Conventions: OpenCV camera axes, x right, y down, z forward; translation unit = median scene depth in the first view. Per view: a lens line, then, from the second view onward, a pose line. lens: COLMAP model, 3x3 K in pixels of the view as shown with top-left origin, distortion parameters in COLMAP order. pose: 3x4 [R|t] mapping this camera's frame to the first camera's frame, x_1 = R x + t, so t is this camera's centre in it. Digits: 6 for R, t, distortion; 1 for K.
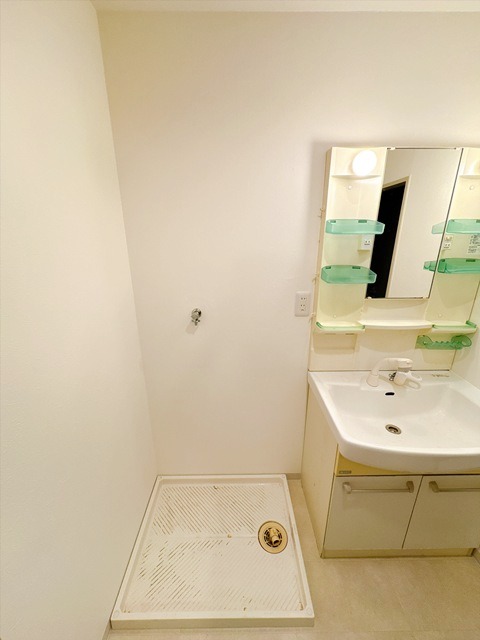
lens RADIAL K [[256.7, 0, 240.0], [0, 256.7, 320.0], [0, 0, 1]] dist [-0.001496, -0.000284]
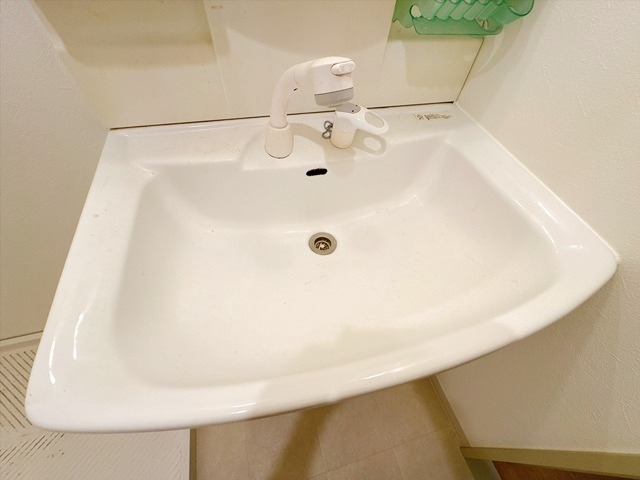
lens RADIAL K [[256.7, 0, 320.0], [0, 256.7, 240.0], [0, 0, 1]] dist [-0.001496, -0.000284]
pose [[0.965886, -0.167595, 0.197424, 0.496480], [0.024944, 0.819013, 0.573232, 0.141506], [-0.257763, -0.548753, 0.795254, 0.615449]]
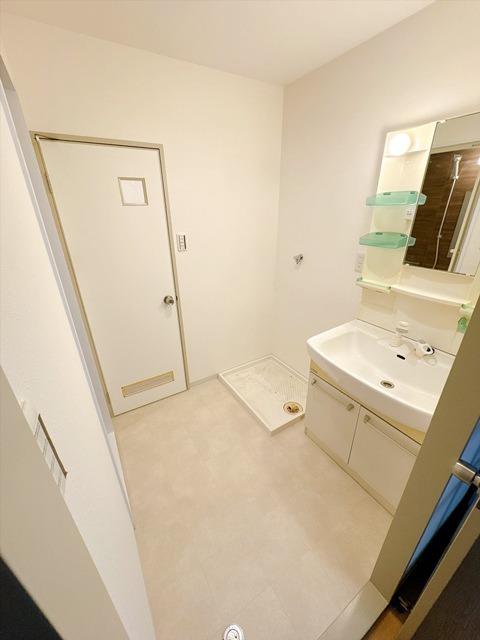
lens RADIAL K [[256.7, 0, 240.0], [0, 256.7, 320.0], [0, 0, 1]] dist [-0.001496, -0.000284]
pose [[0.518365, 0.343212, -0.783265, 1.046920], [-0.251278, 0.936625, 0.244116, 0.046817], [0.817409, 0.070276, 0.571755, -0.198122]]
